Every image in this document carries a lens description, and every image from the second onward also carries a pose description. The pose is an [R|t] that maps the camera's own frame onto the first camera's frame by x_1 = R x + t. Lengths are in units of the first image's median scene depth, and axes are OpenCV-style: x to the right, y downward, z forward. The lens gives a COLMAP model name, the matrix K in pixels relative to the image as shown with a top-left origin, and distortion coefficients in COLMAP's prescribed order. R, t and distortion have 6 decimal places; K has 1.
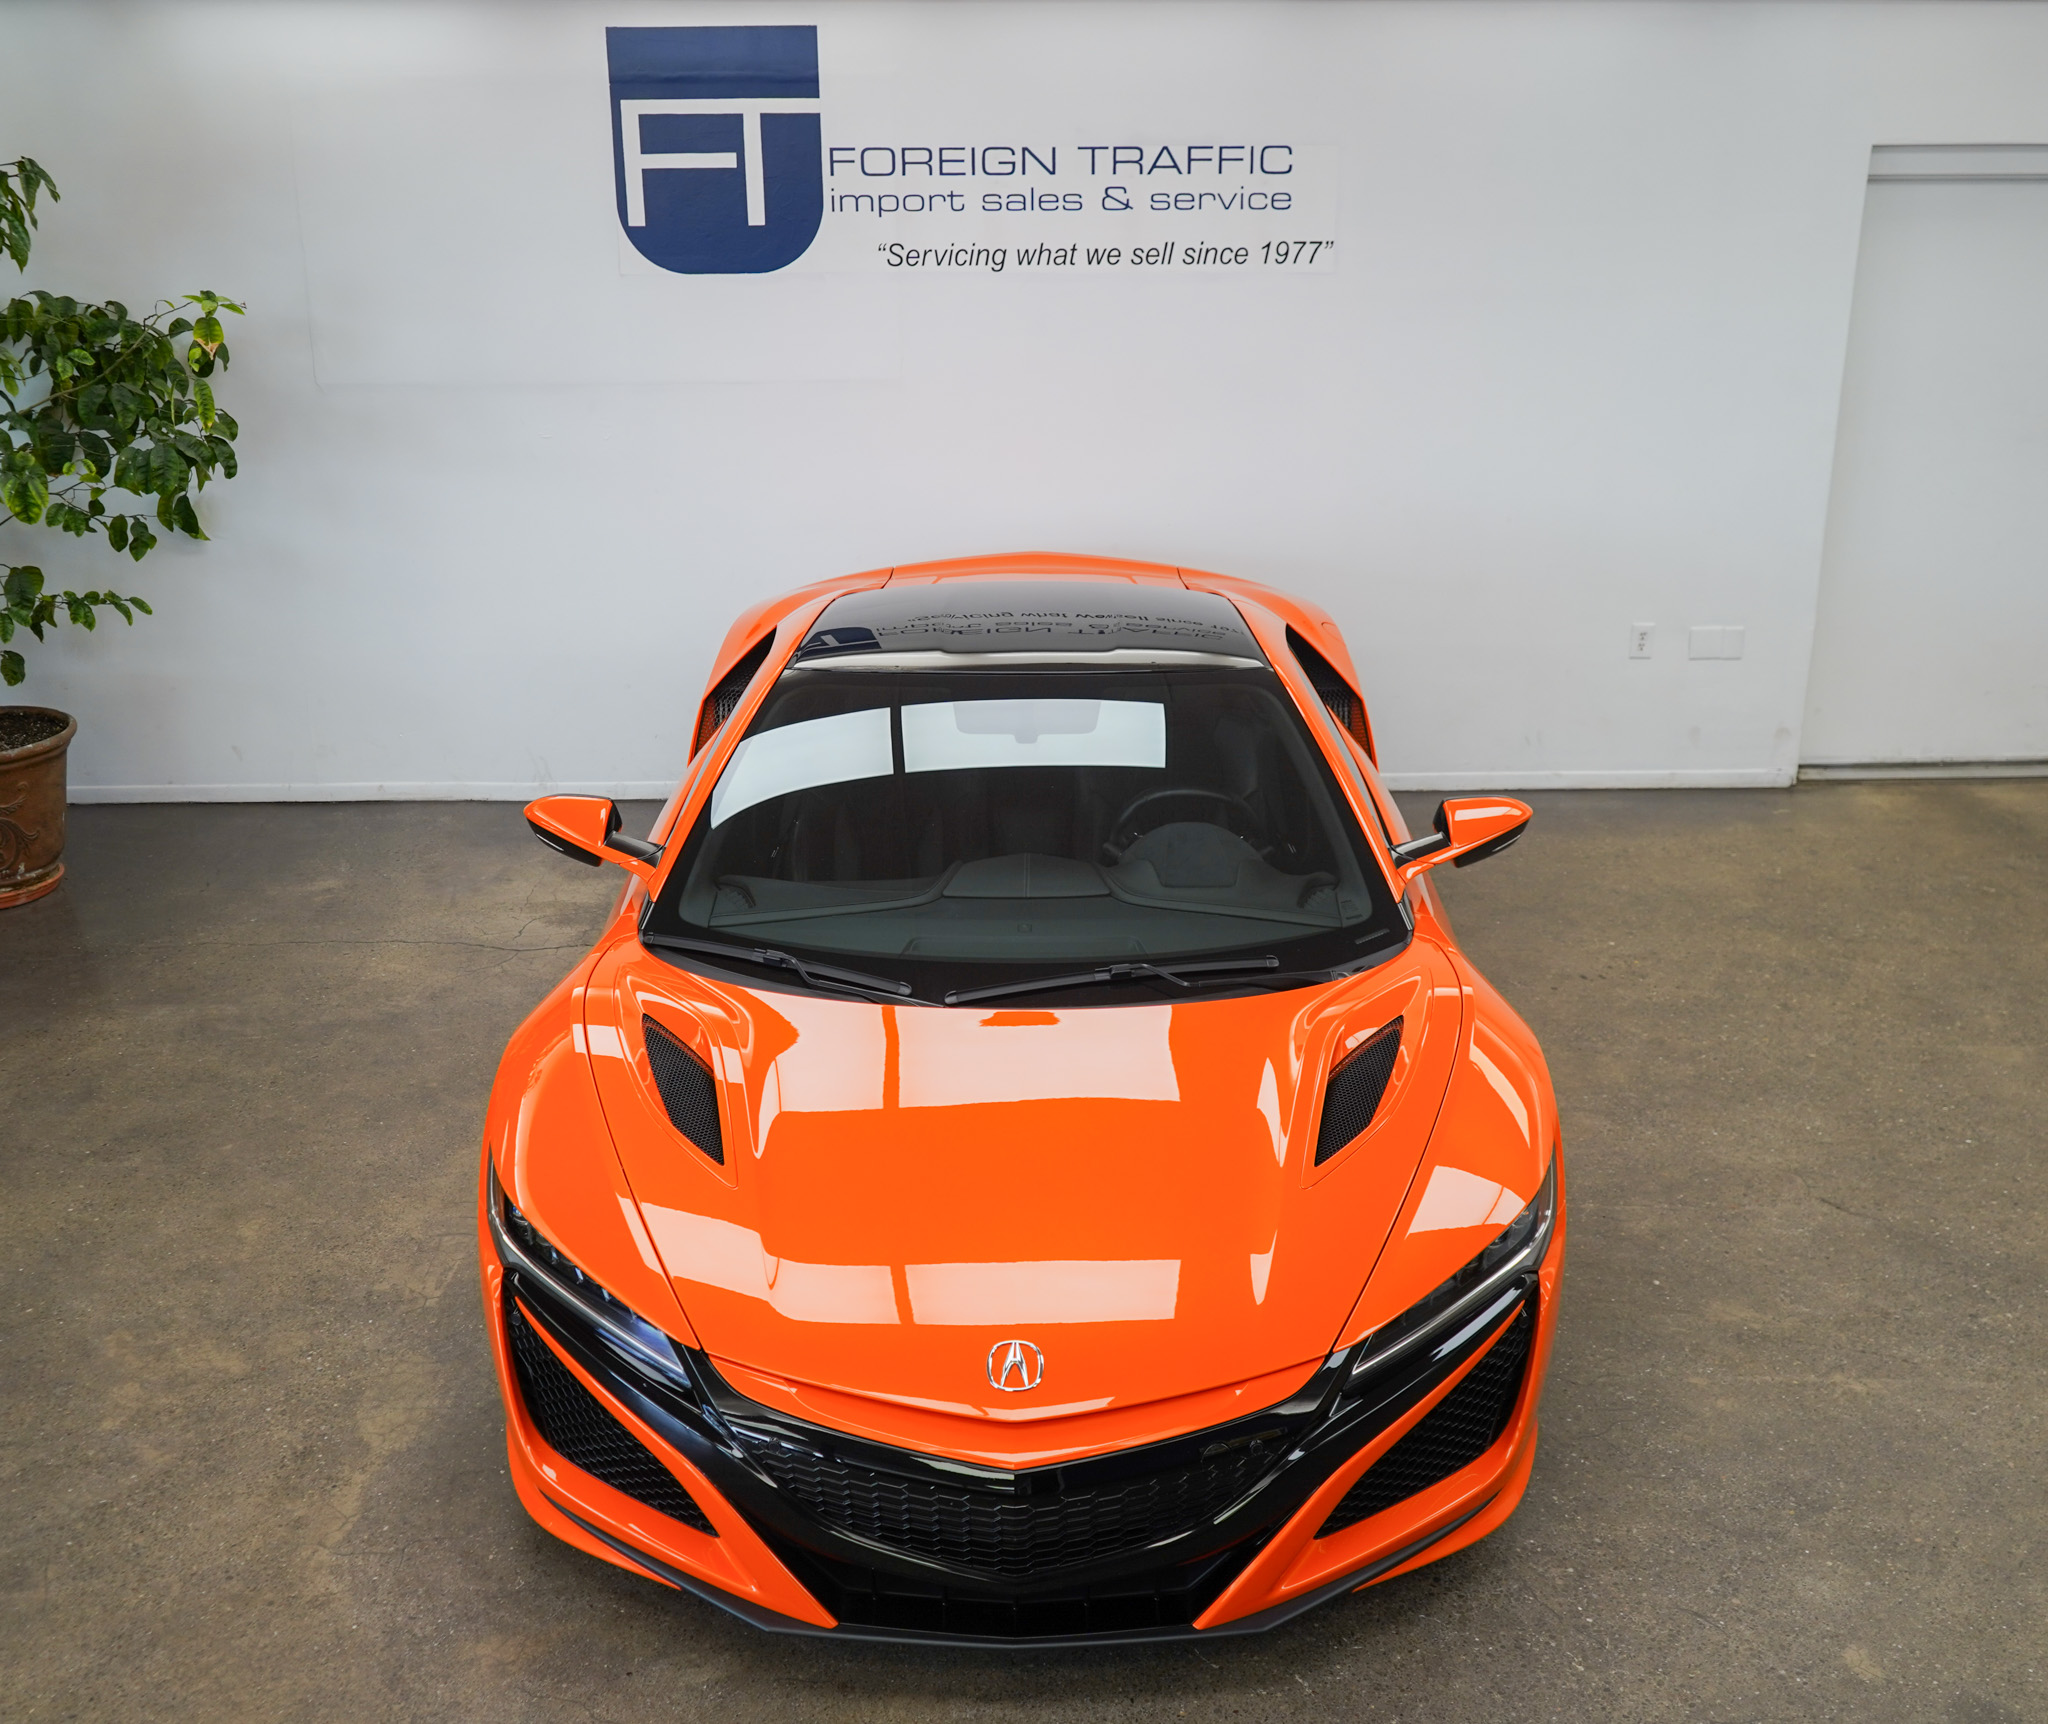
lens RADIAL K [[2153.5, 0, 1041.3], [0, 2153.5, 847.9], [0, 0, 1]] dist [-0.004764, 0.019400]
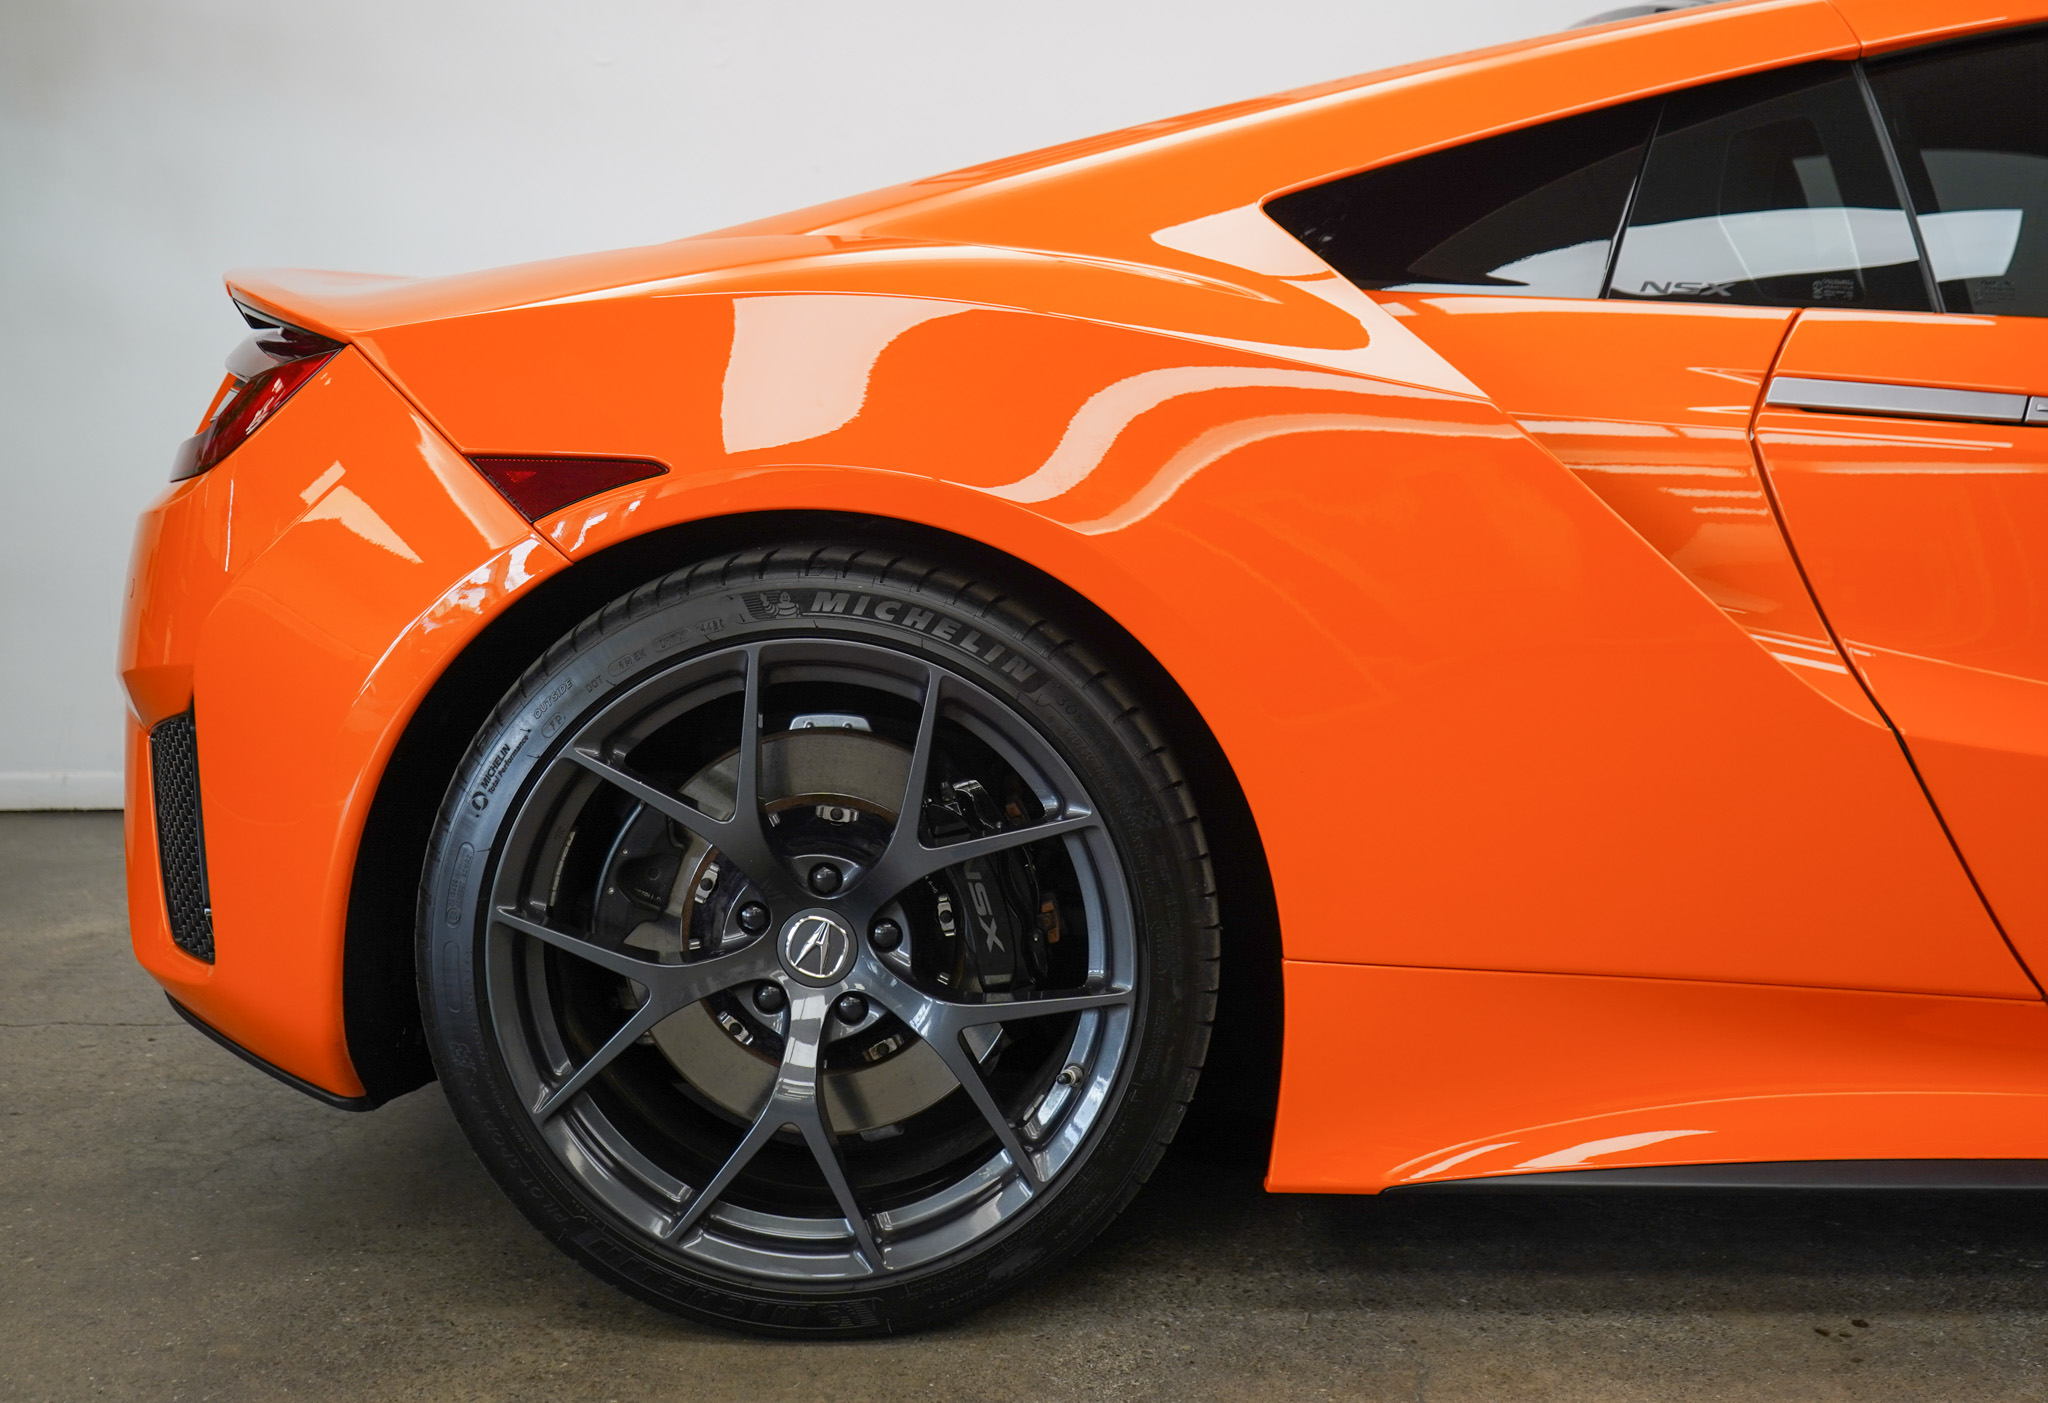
lens RADIAL K [[2564.2, 0, 956.8], [0, 2564.2, 547.1], [0, 0, 1]] dist [-0.006566, 0.038873]
pose [[0.997685, -0.012738, -0.066798, -0.110058], [-0.003285, 0.972125, -0.234442, 0.063734], [0.067923, 0.234118, 0.969833, 0.459982]]
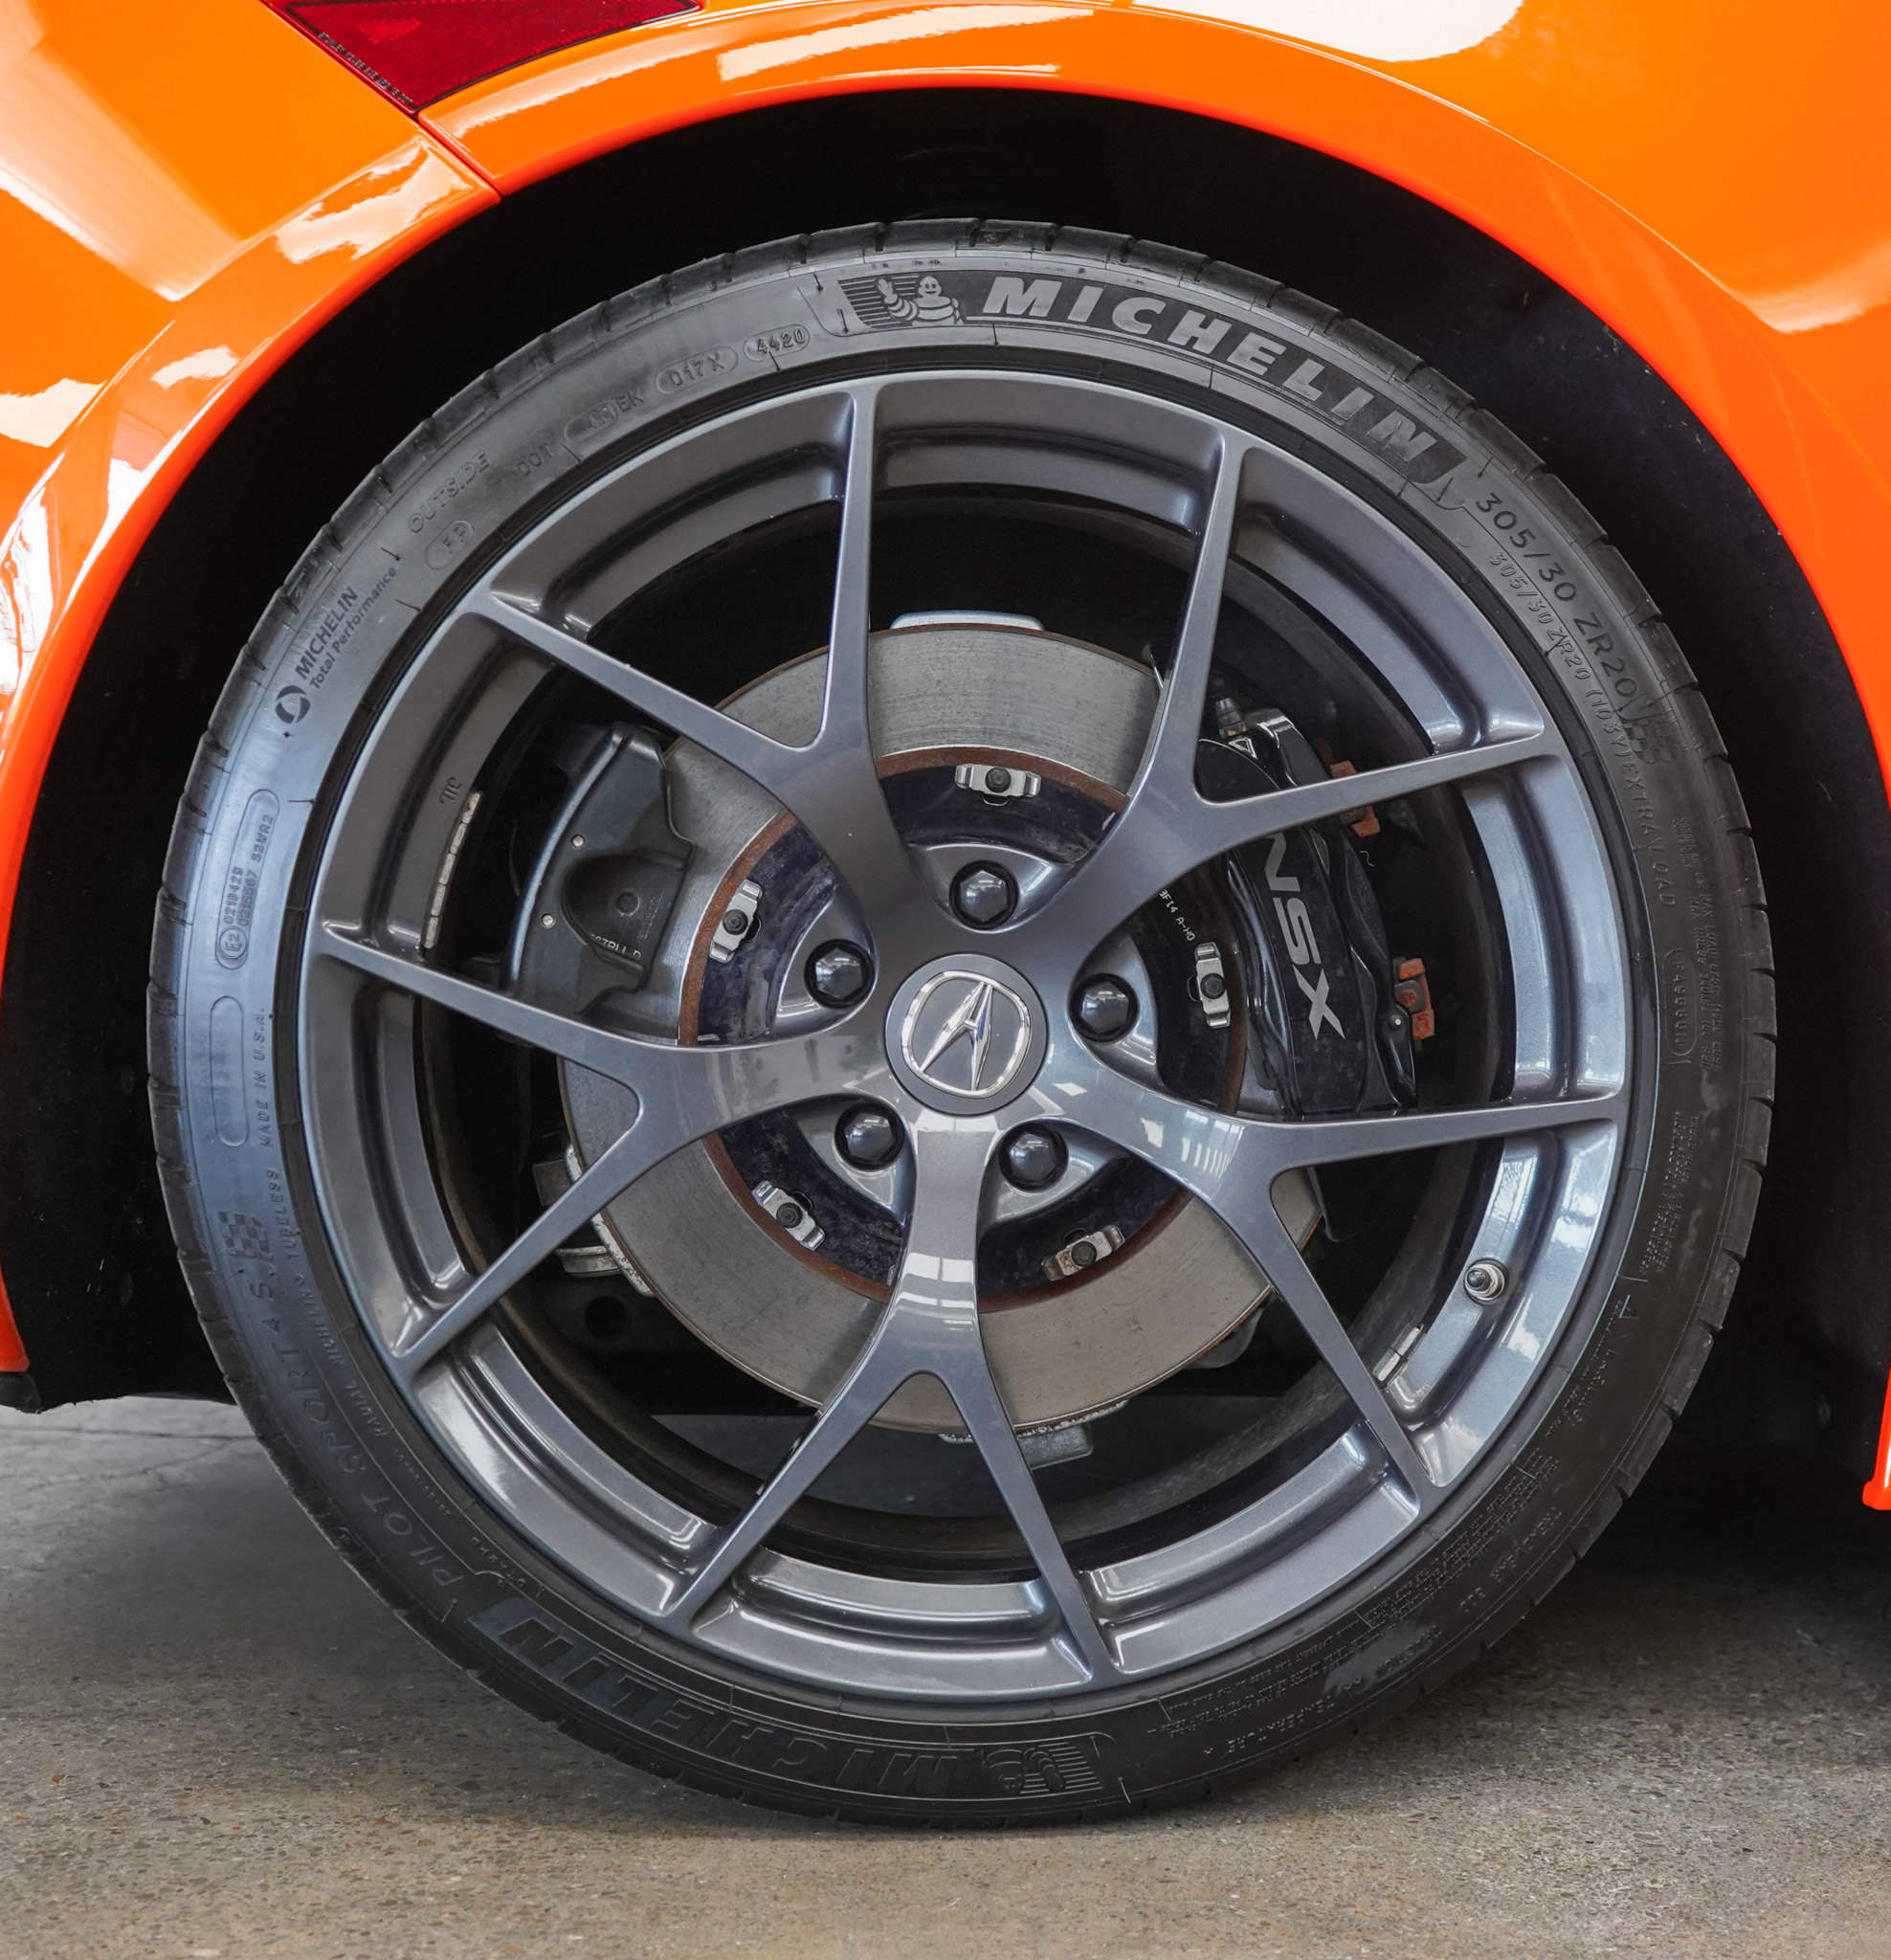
lens RADIAL K [[3306.5, 0, 945.5], [0, 3306.5, 980.0], [0, 0, 1]] dist [-0.018481, 0.093913]
pose [[0.999874, -0.009477, 0.012723, -0.152427], [0.012718, 0.958224, -0.285735, 0.092182], [-0.009483, 0.285861, 0.958224, 0.580589]]
